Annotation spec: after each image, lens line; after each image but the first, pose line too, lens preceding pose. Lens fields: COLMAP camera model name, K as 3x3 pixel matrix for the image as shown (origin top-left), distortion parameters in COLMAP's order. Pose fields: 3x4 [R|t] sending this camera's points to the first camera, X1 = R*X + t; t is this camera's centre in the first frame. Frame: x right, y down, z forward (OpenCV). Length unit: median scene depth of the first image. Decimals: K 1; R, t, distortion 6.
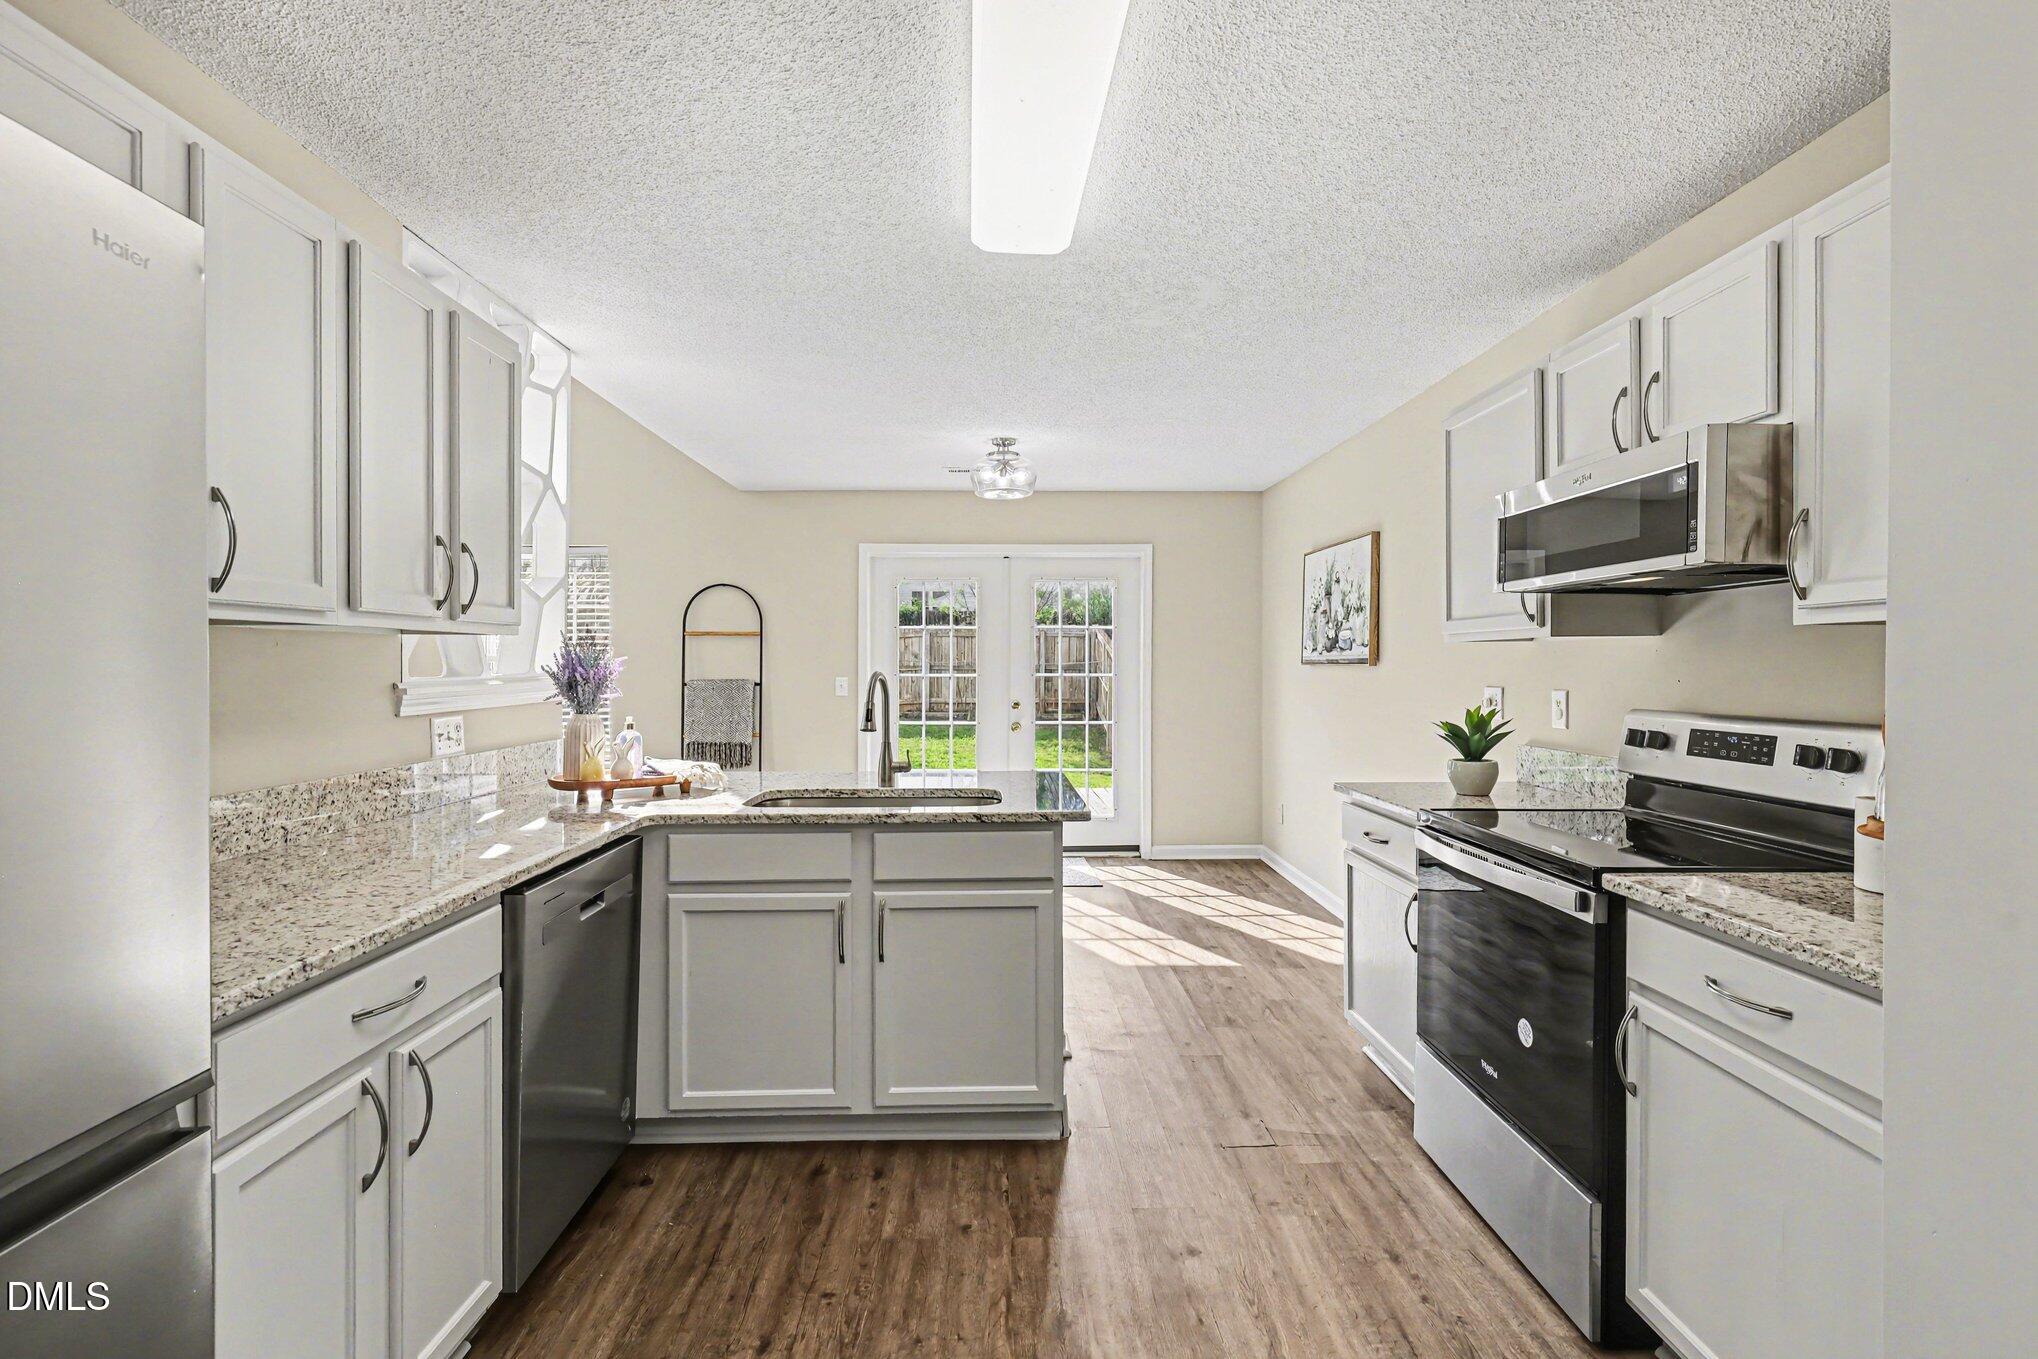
lens RADIAL K [[927.6, 0, 1022.2], [0, 927.6, 667.9], [0, 0, 1]] dist [0.000289, -0.000173]
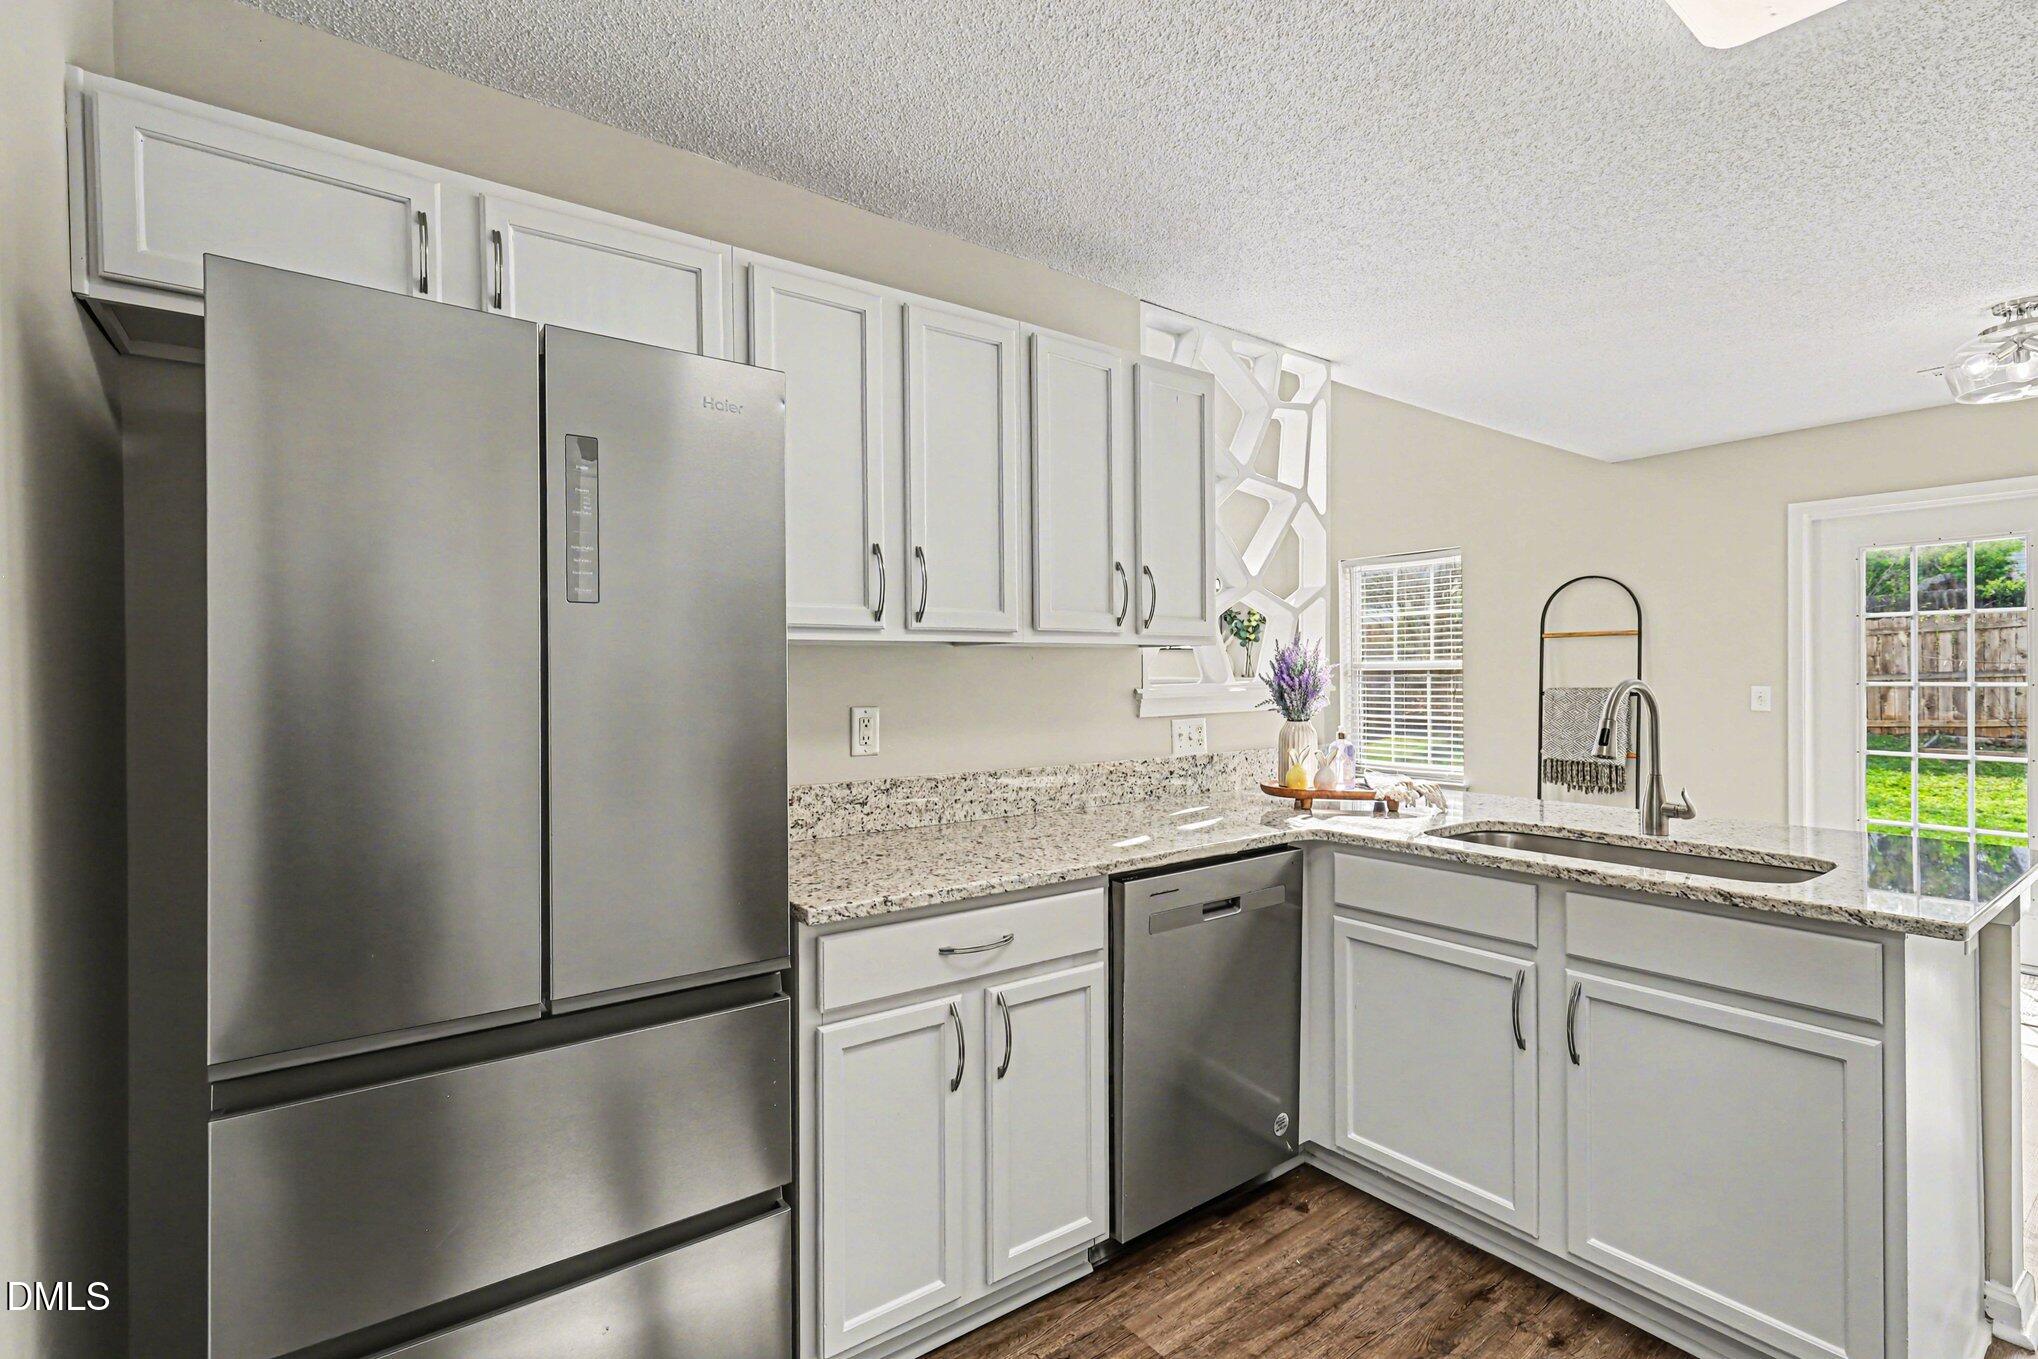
lens RADIAL K [[935.5, 0, 1023.8], [0, 935.5, 677.6], [0, 0, 1]] dist [0.001420, 0.000182]
pose [[0.569618, -0.001310, -0.821909, 0.219175], [0.003432, 0.999994, 0.000786, 0.000339], [0.821902, -0.003268, 0.569619, 0.199029]]
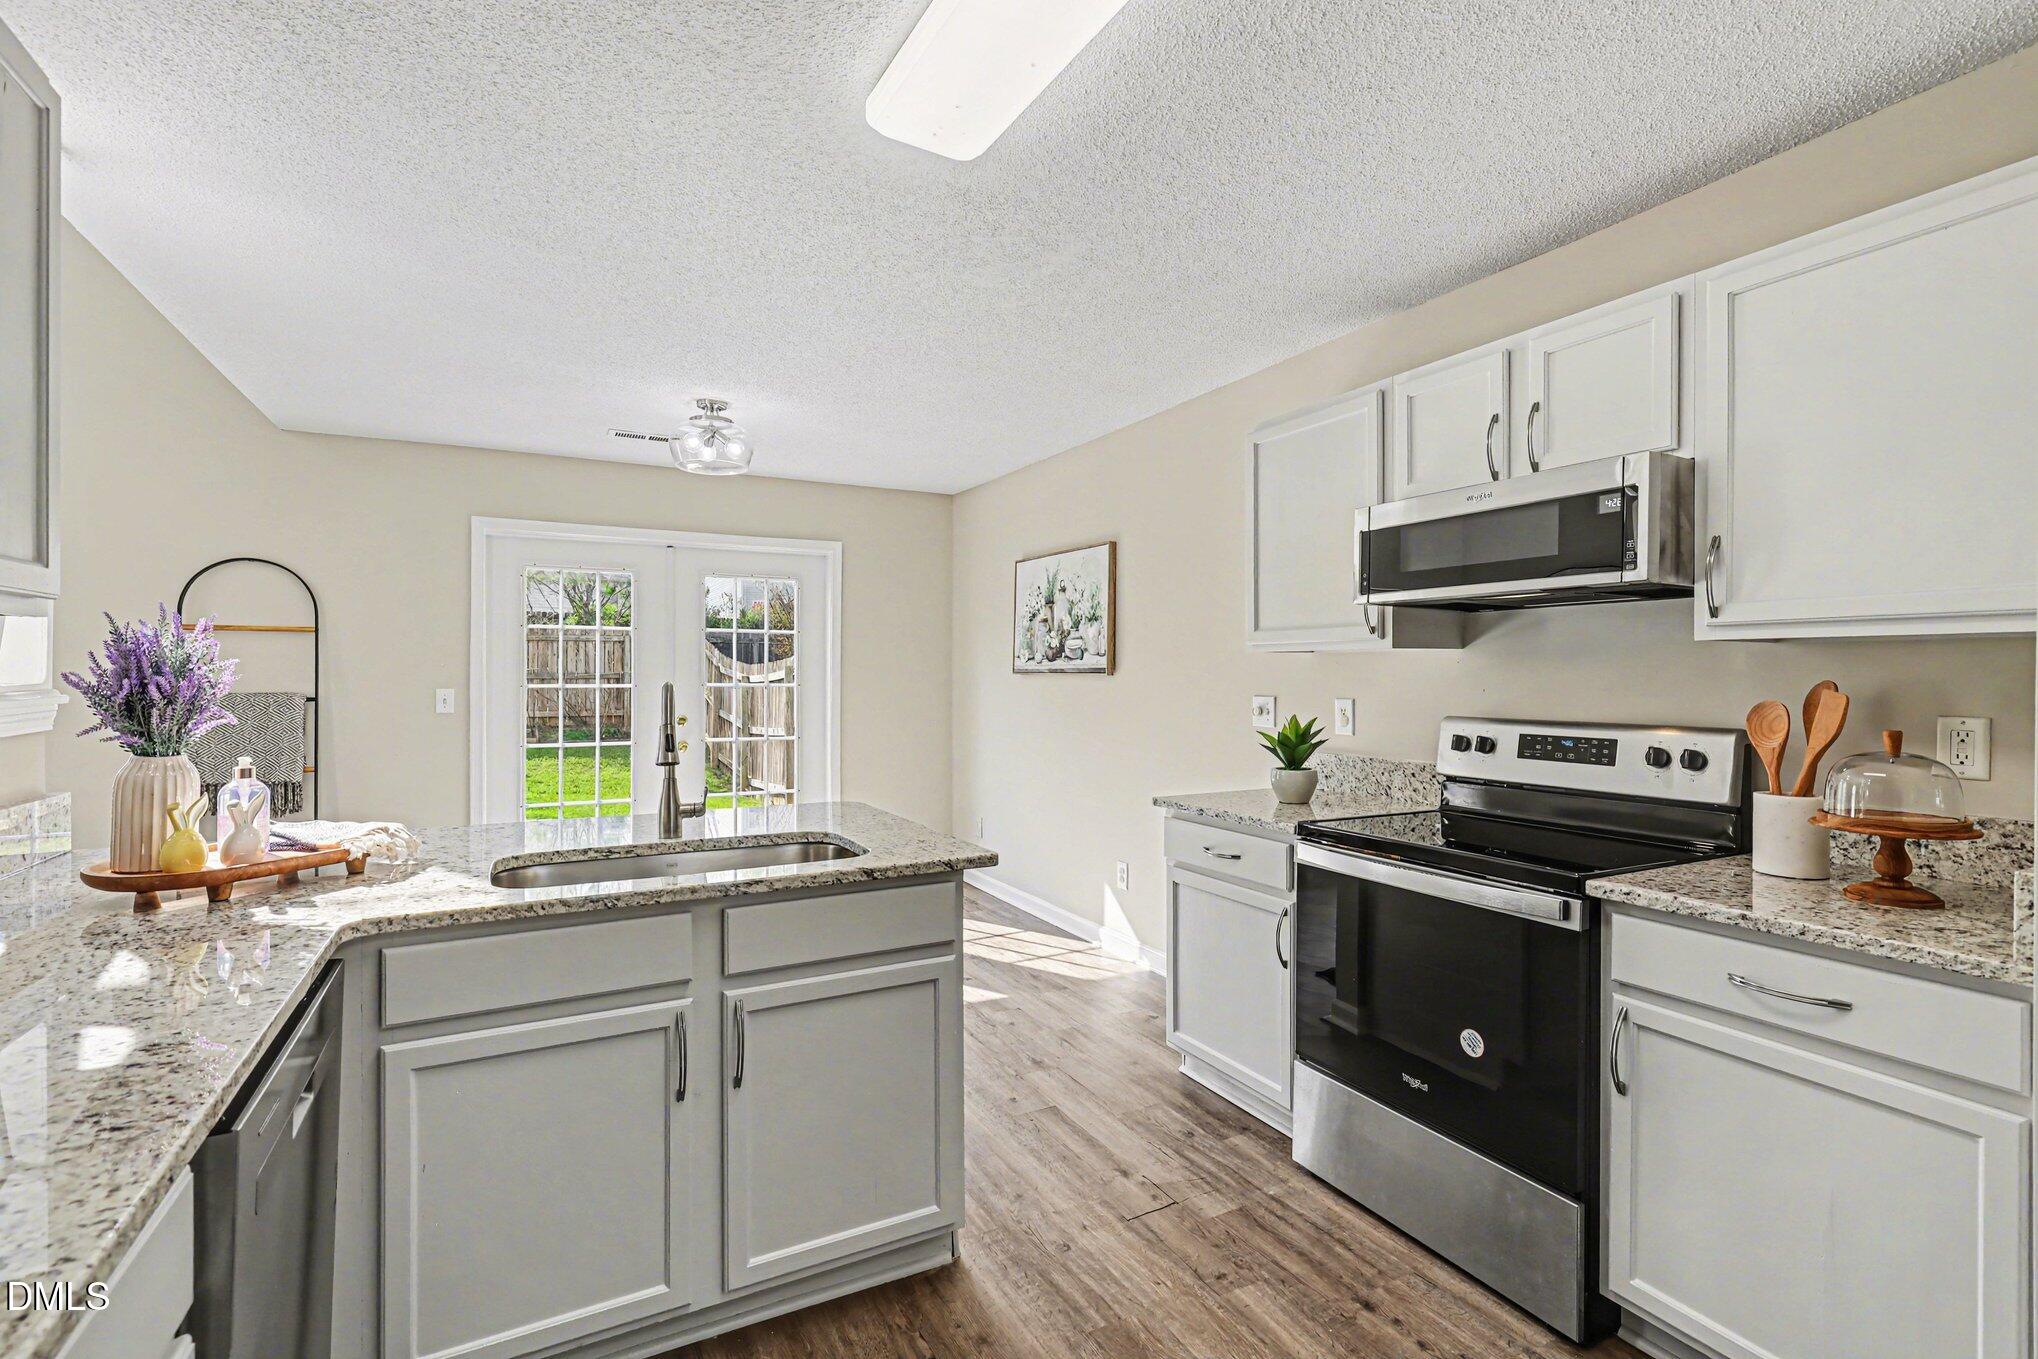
lens RADIAL K [[923.1, 0, 1019.0], [0, 923.1, 679.5], [0, 0, 1]] dist [-0.000915, -0.000205]
pose [[0.894996, 0.000122, 0.446074, -0.275060], [-0.001533, 0.999995, 0.002802, -0.000901], [-0.446072, -0.003192, 0.894992, 0.266263]]
